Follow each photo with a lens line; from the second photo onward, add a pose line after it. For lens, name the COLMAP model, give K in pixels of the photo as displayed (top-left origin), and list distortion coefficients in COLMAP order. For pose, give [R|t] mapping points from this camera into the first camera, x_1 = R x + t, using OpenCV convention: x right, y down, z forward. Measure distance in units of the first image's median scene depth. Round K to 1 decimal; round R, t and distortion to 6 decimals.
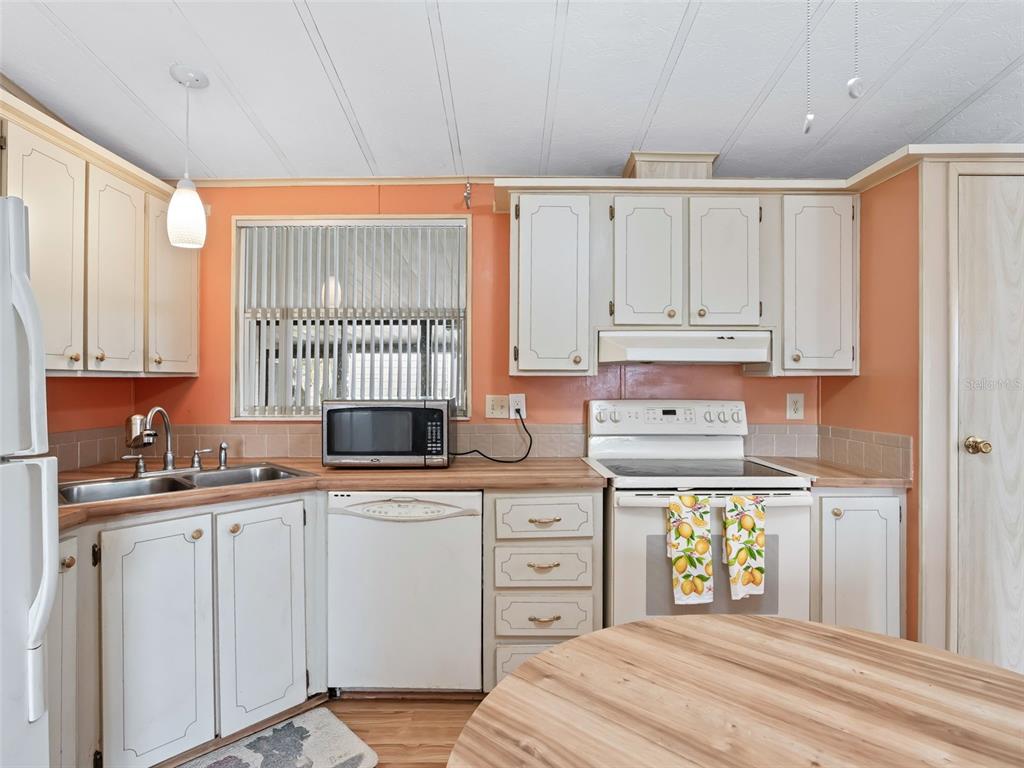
lens RADIAL K [[545.6, 0, 512.0], [0, 545.6, 368.4], [0, 0, 1]] dist [-0.017420, 0.003019]
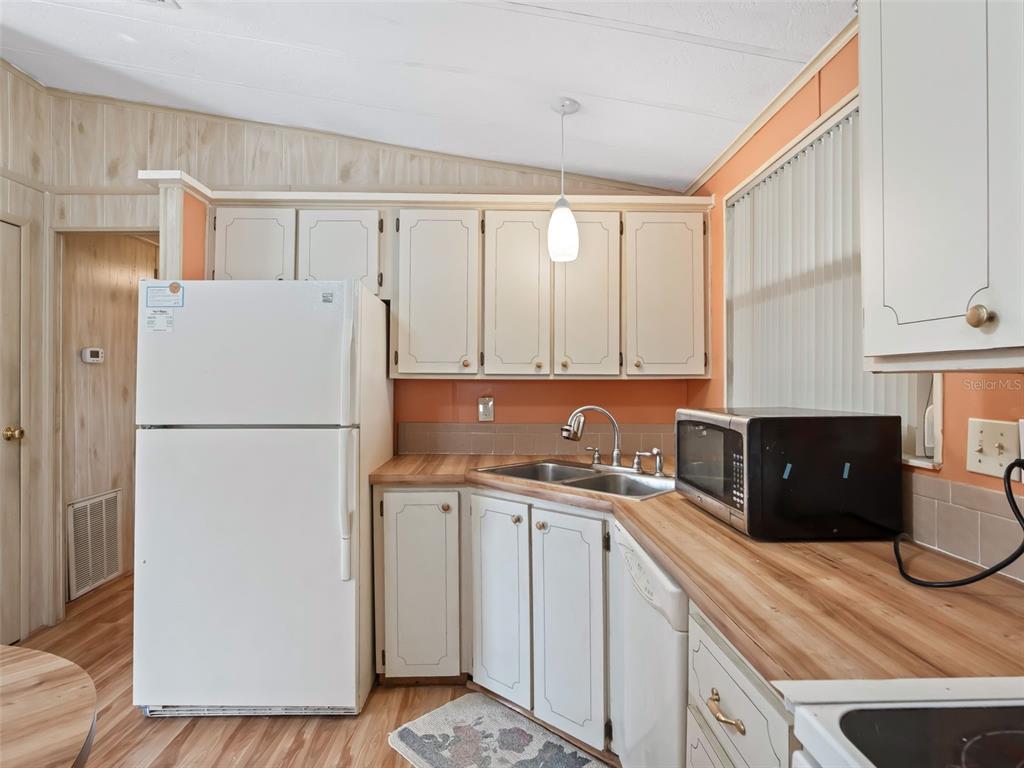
lens RADIAL K [[544.5, 0, 512.0], [0, 544.5, 384.0], [0, 0, 1]] dist [-0.024790, 0.000443]
pose [[0.031354, -0.000067, -0.999508, 0.461295], [0.015333, 0.999882, 0.000413, 0.023150], [0.999391, -0.015338, 0.031351, 0.814034]]
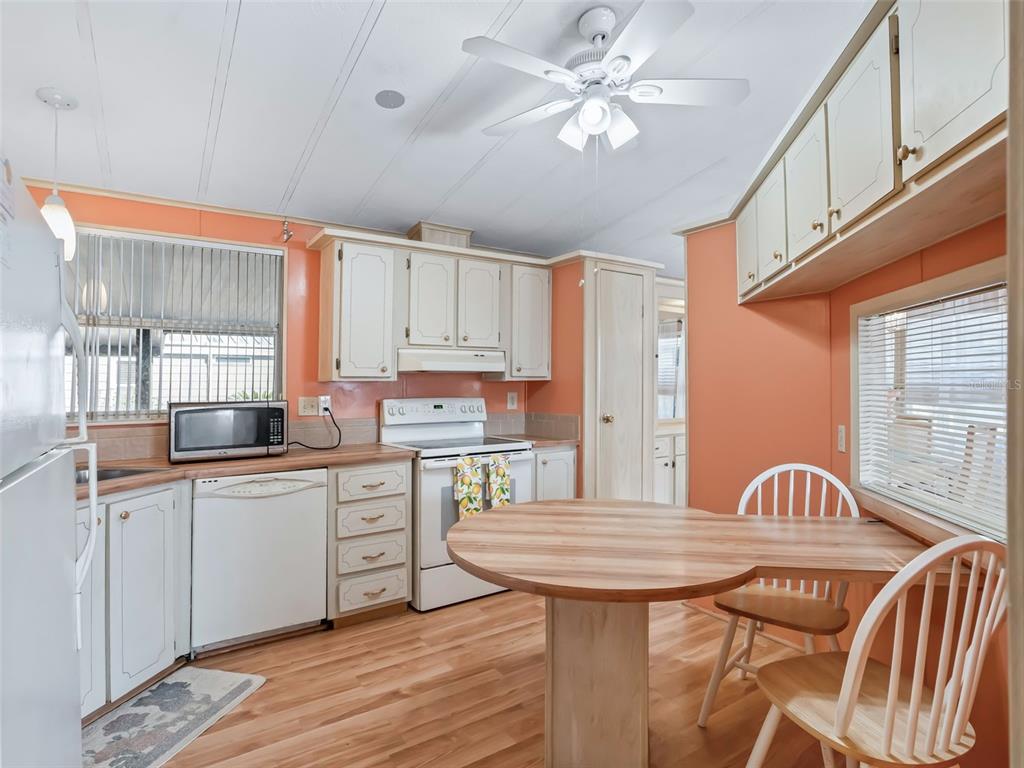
lens RADIAL K [[545.6, 0, 512.0], [0, 545.6, 368.4], [0, 0, 1]] dist [-0.017420, 0.003019]
pose [[0.838487, 0.010082, 0.544829, -0.399024], [-0.004337, 0.999921, -0.011830, -0.003164], [-0.544905, 0.007556, 0.838464, -0.354469]]
